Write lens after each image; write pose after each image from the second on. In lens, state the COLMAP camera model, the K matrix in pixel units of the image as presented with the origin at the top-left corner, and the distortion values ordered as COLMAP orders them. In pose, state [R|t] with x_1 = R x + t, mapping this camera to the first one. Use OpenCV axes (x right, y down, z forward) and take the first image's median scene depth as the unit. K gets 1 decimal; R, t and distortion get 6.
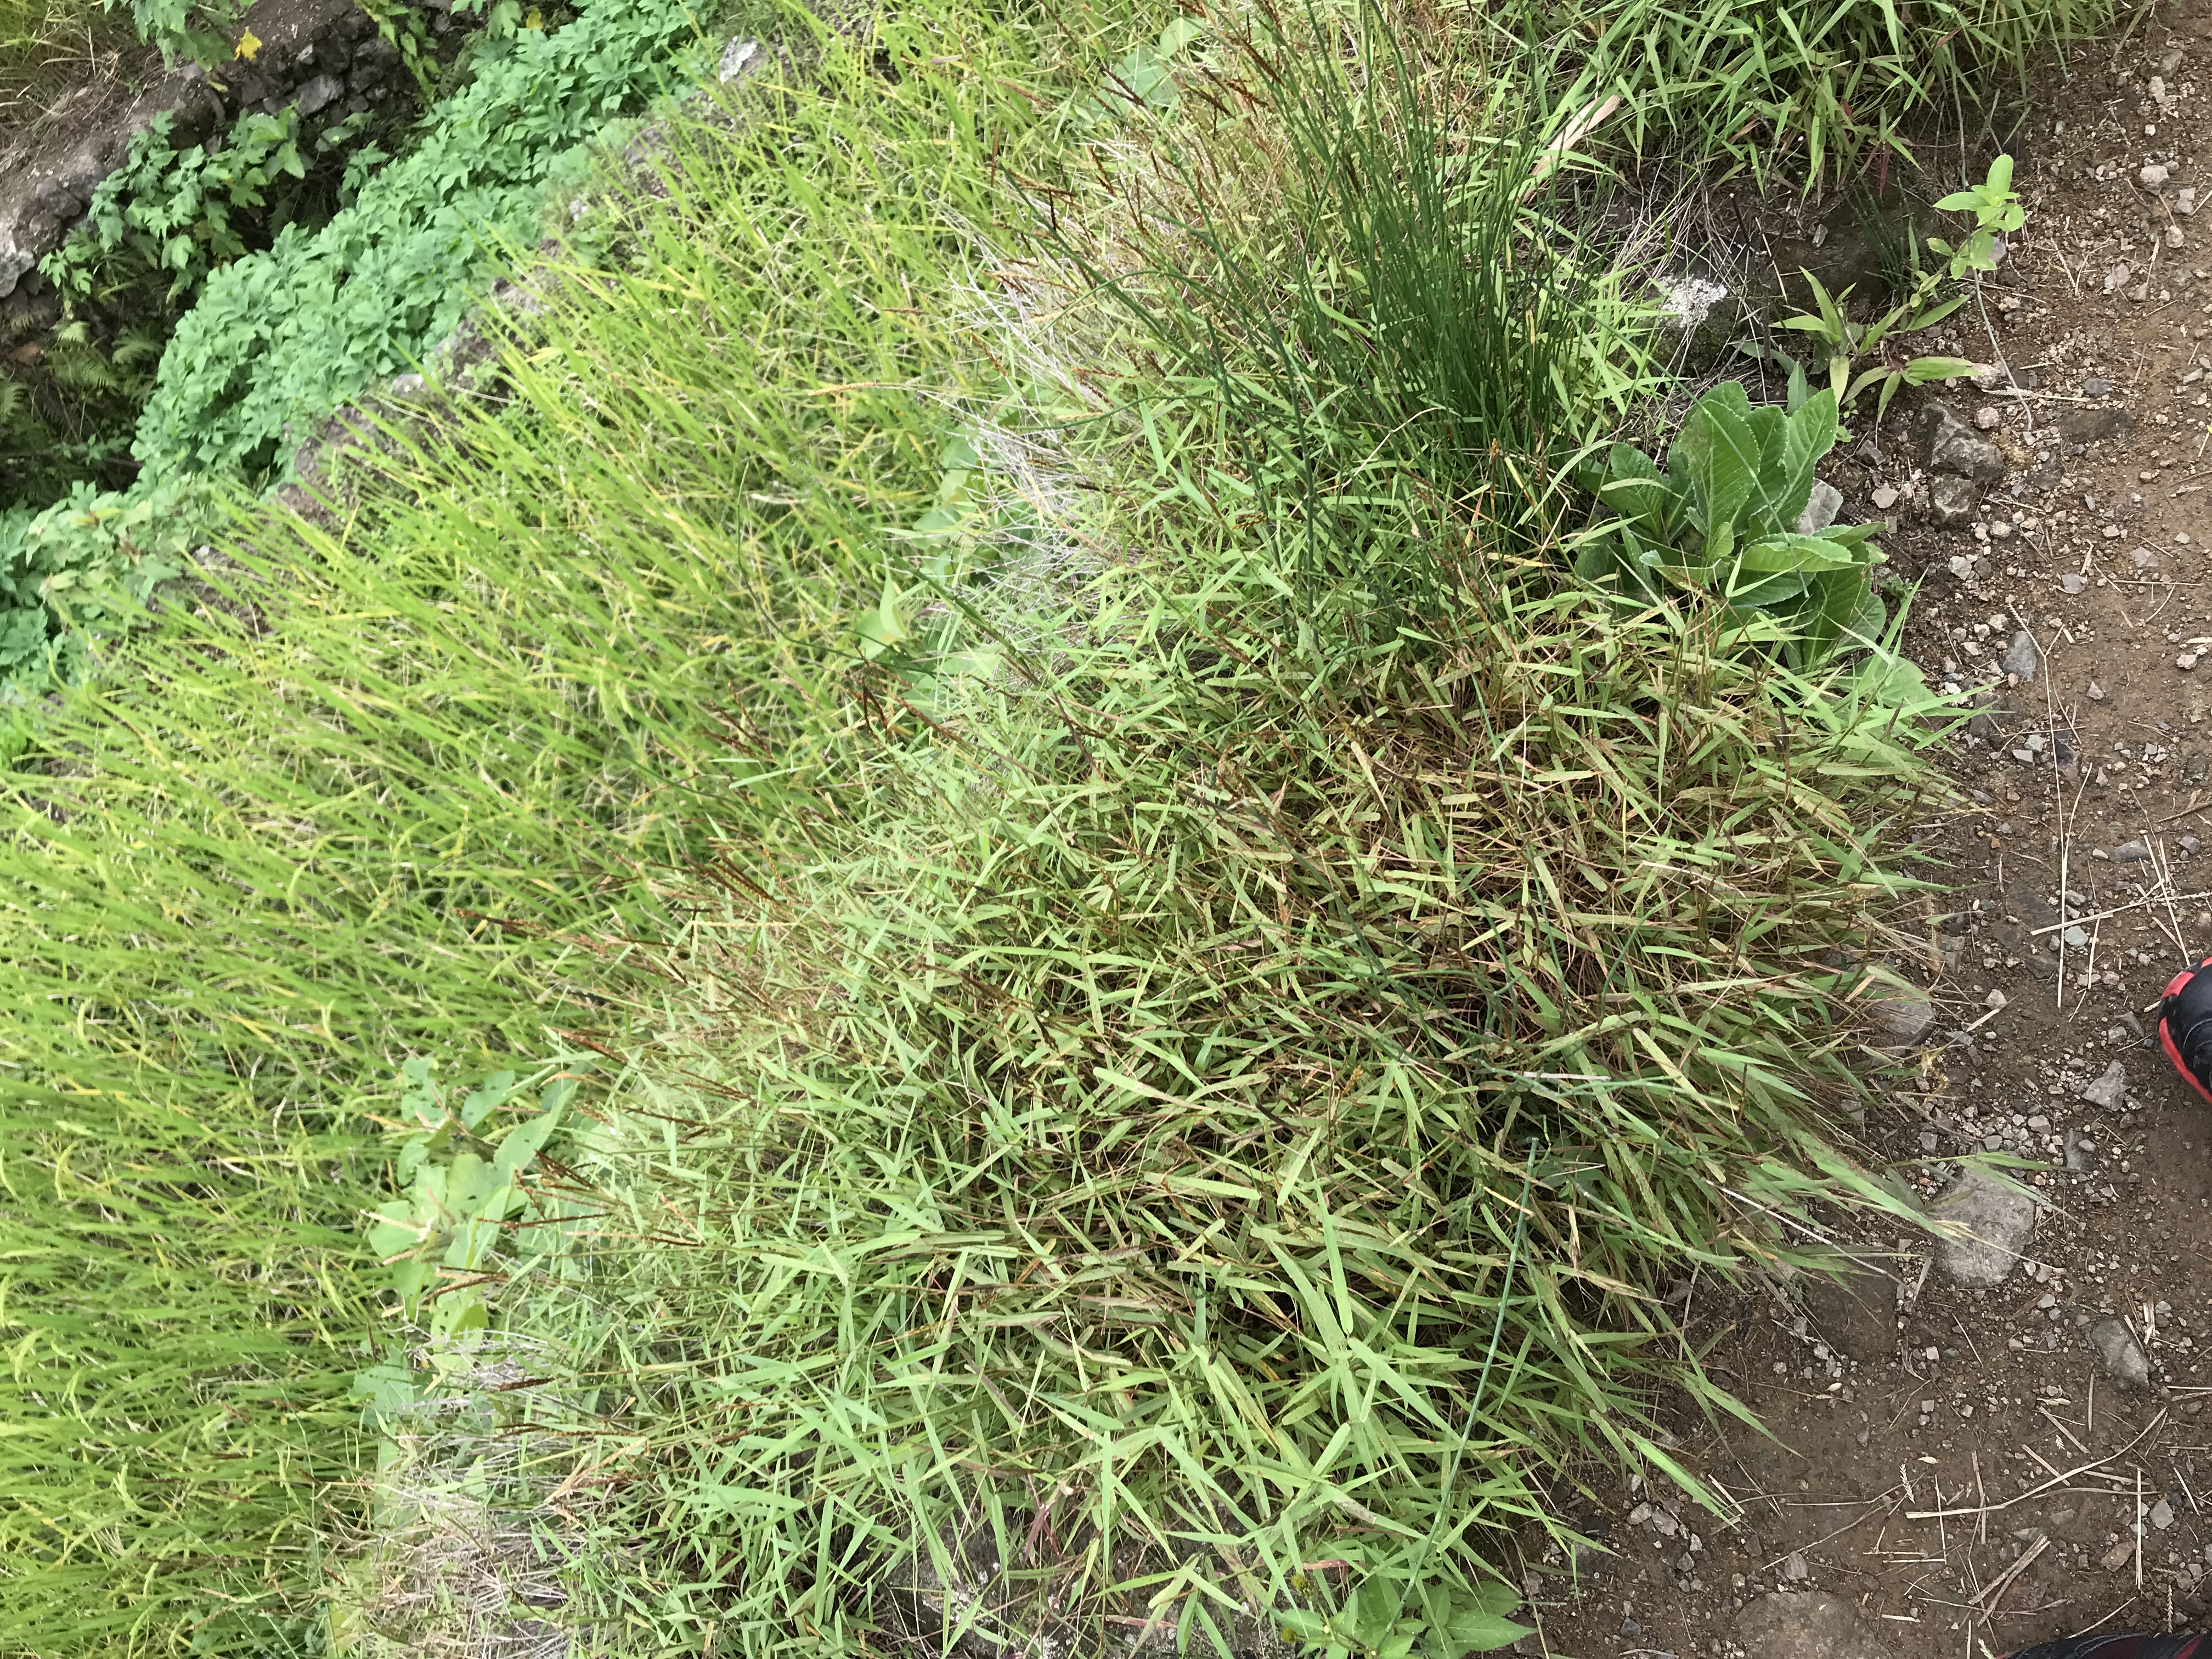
lens RADIAL K [[1763.1, 0, 1118.8], [0, 1763.1, 820.9], [0, 0, 1]] dist [-0.008115, 0.004166]
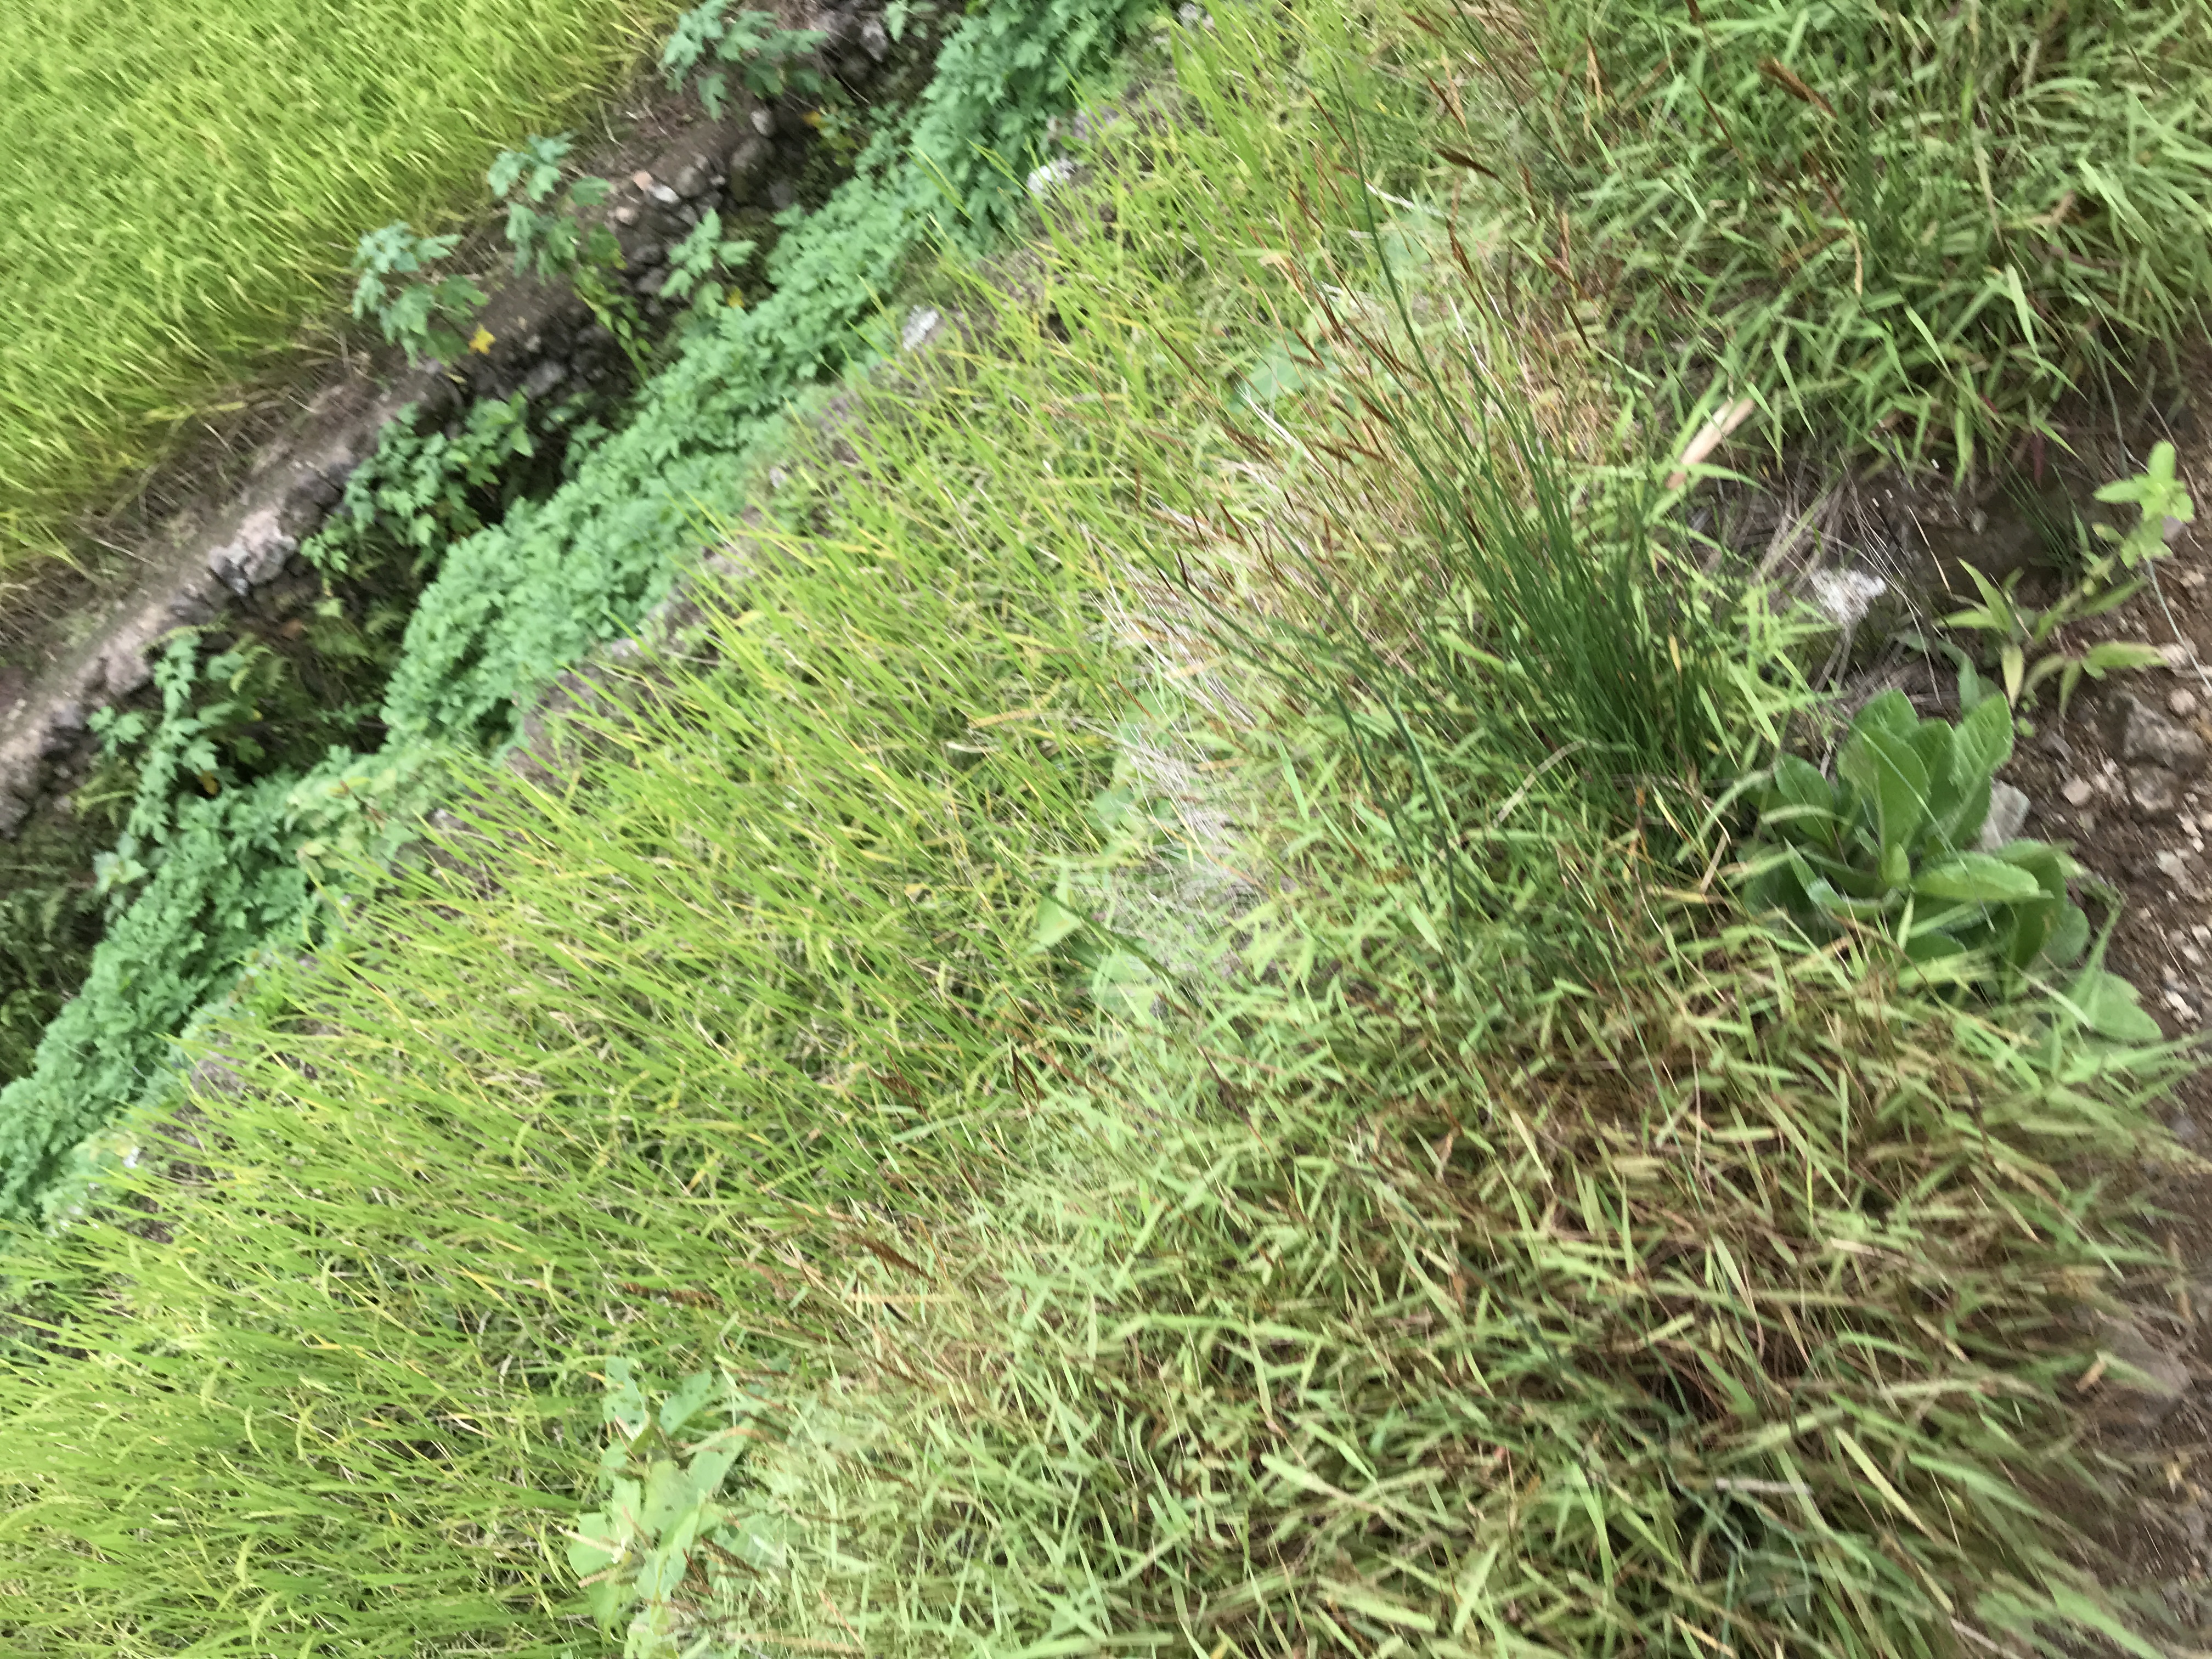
lens RADIAL K [[1763.1, 0, 1132.1], [0, 1763.1, 820.1], [0, 0, 1]] dist [-0.008115, 0.004166]
pose [[0.992417, -0.056488, -0.109171, 0.031110], [0.044729, 0.993219, -0.107309, -0.079466], [0.114493, 0.101612, 0.988214, 0.011901]]
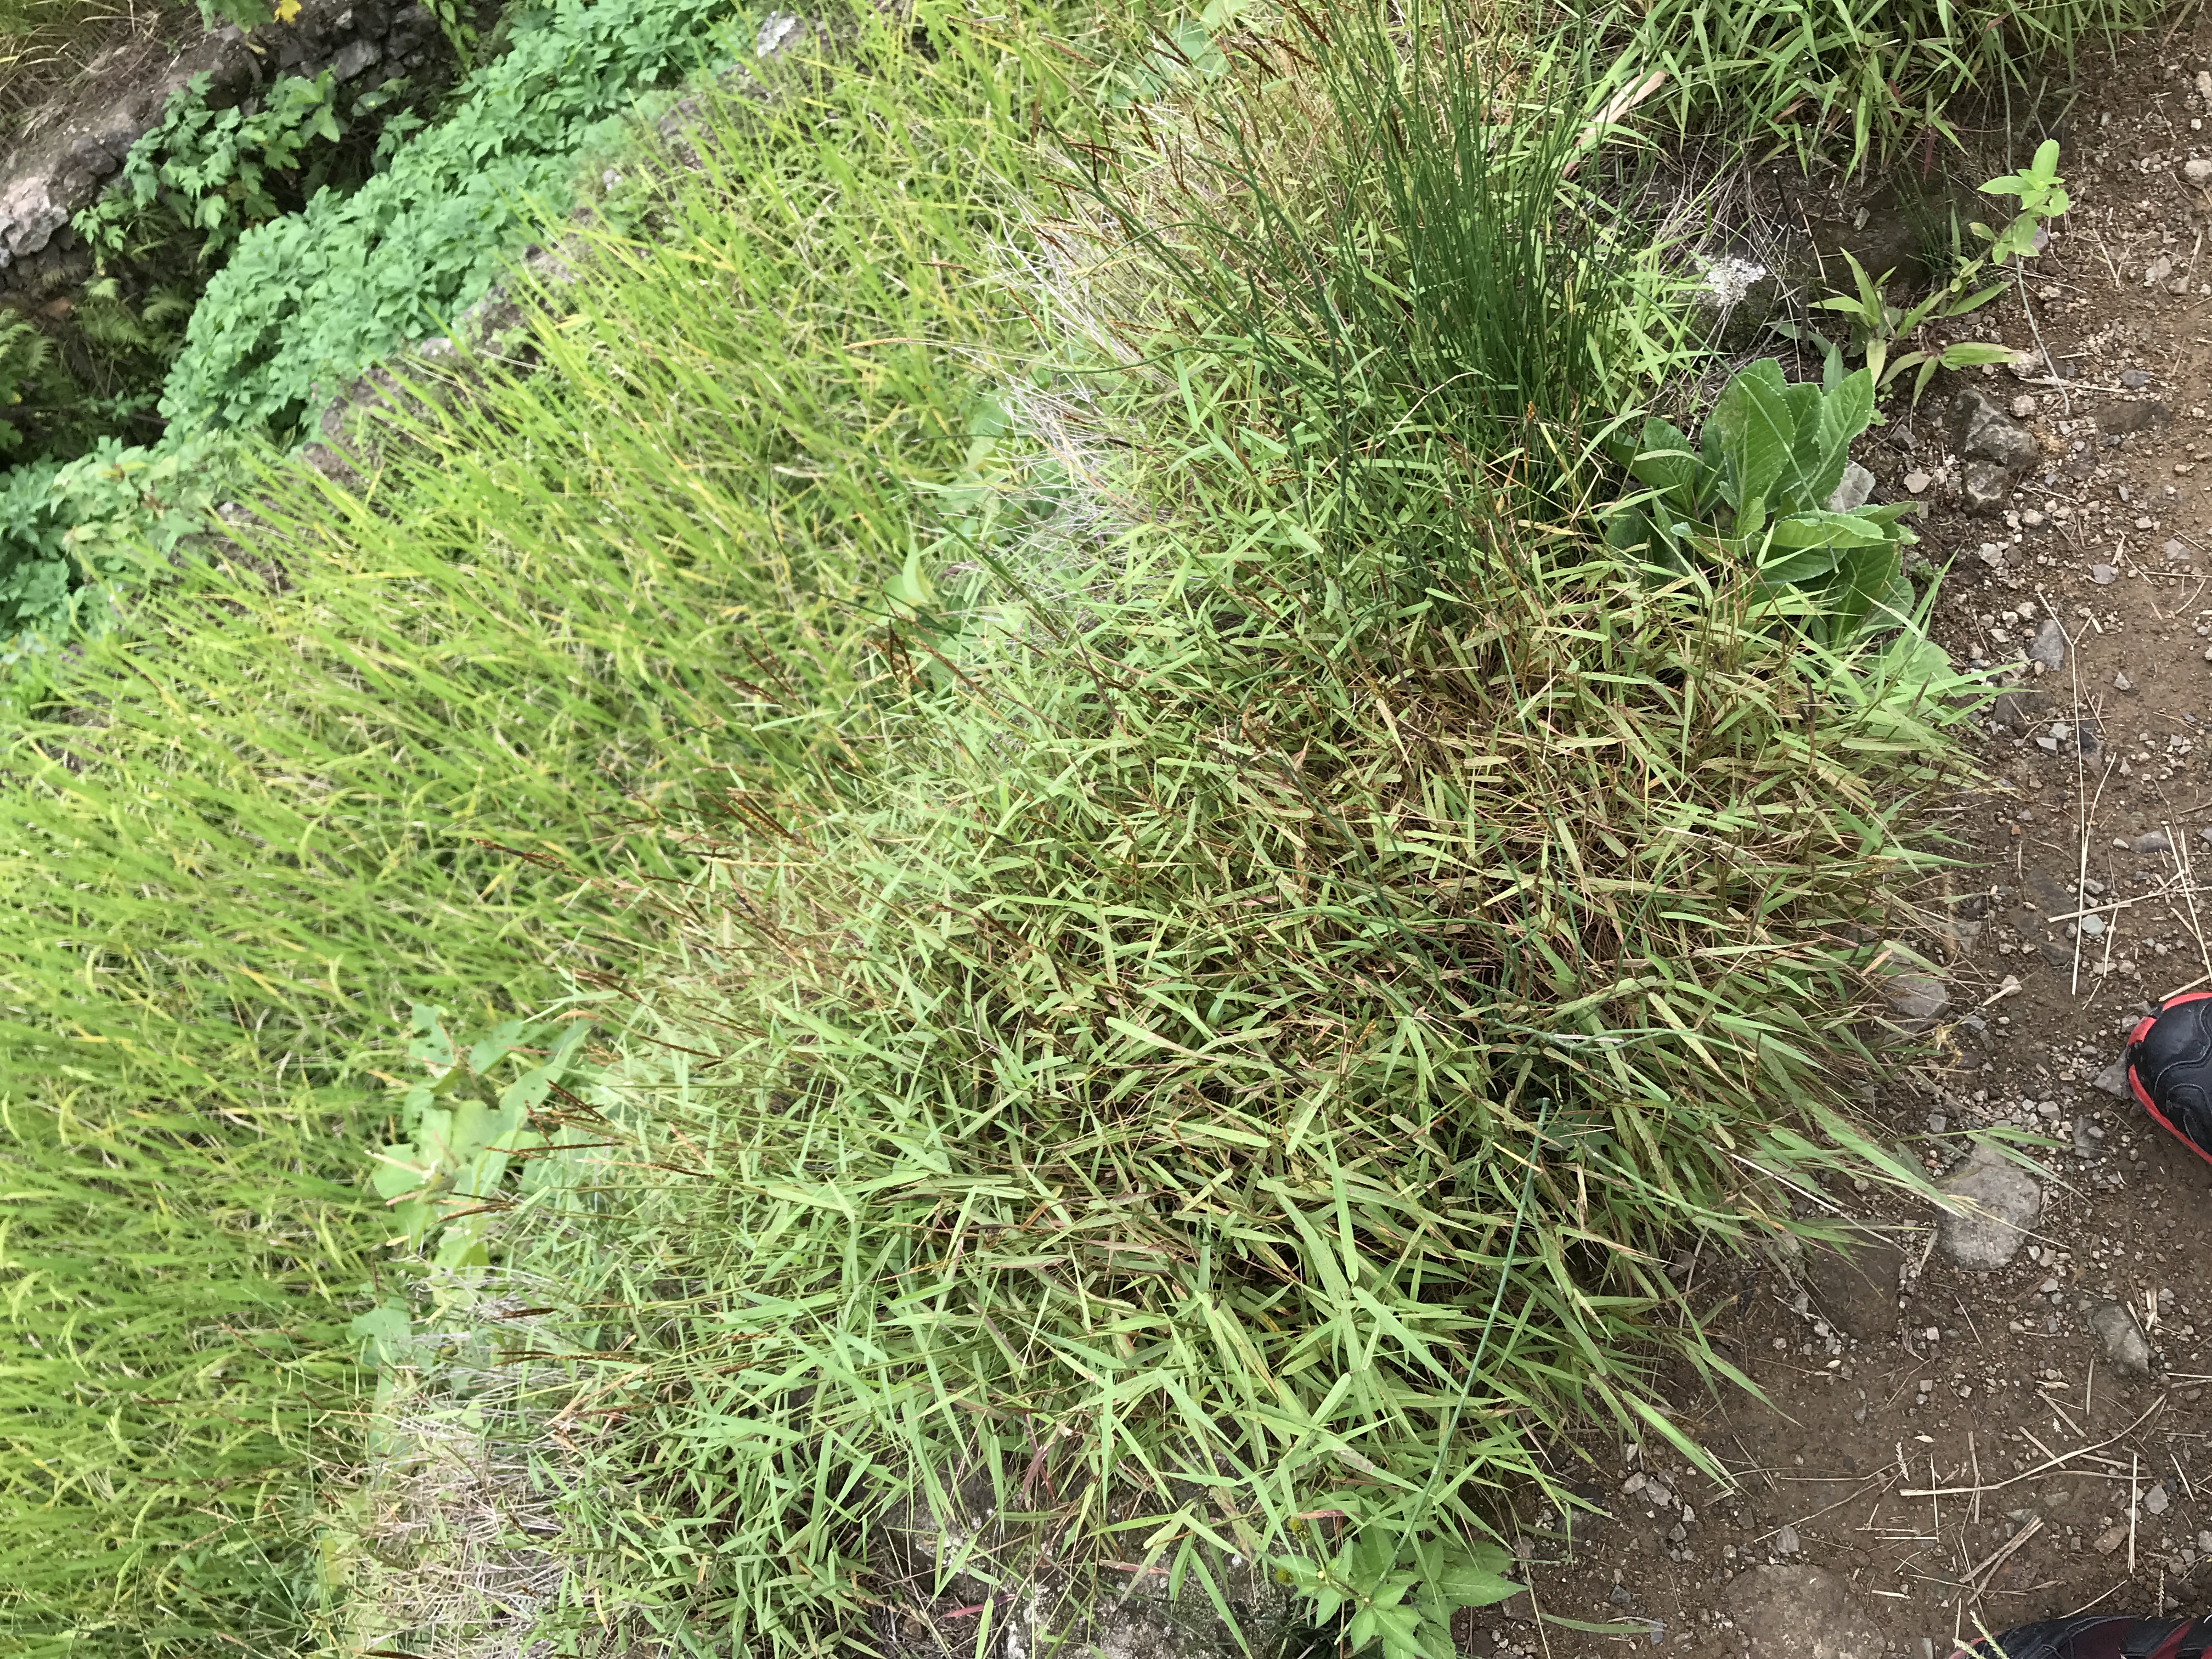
lens RADIAL K [[1763.1, 0, 1110.8], [0, 1763.1, 824.0], [0, 0, 1]] dist [-0.008115, 0.004166]
pose [[0.999290, 0.036761, -0.008214, -0.005807], [-0.036732, 0.999318, 0.003681, 0.020712], [0.008344, -0.003377, 0.999959, -0.002461]]
